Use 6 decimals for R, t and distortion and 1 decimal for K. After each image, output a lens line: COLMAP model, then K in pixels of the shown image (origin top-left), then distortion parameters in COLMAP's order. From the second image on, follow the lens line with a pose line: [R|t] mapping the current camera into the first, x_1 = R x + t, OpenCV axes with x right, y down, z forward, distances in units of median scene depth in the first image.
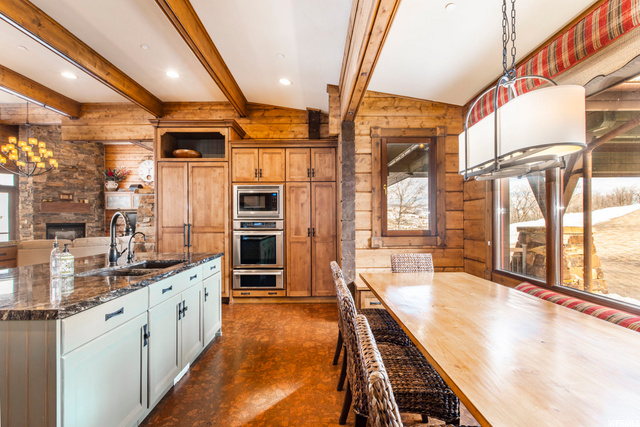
lens RADIAL K [[291.5, 0, 318.9], [0, 291.5, 217.7], [0, 0, 1]] dist [0.003063, 0.000953]
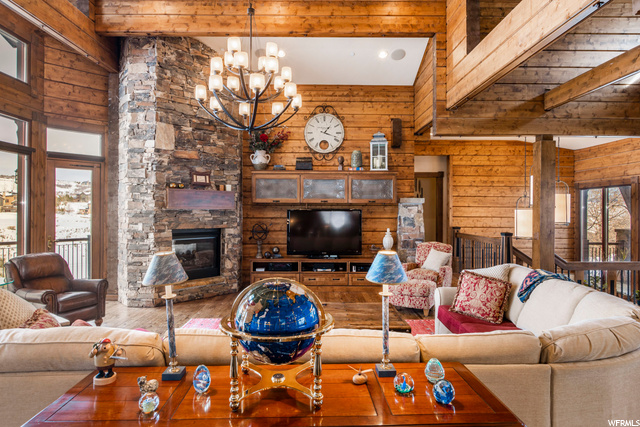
lens RADIAL K [[392.6, 0, 320.0], [0, 392.6, 211.5], [0, 0, 1]] dist [0.003481, 0.000535]
pose [[0.999603, 0.009891, 0.026372, -0.665356], [-0.009998, 0.999942, 0.003932, -0.017682], [-0.026331, -0.004194, 0.999644, 0.286869]]
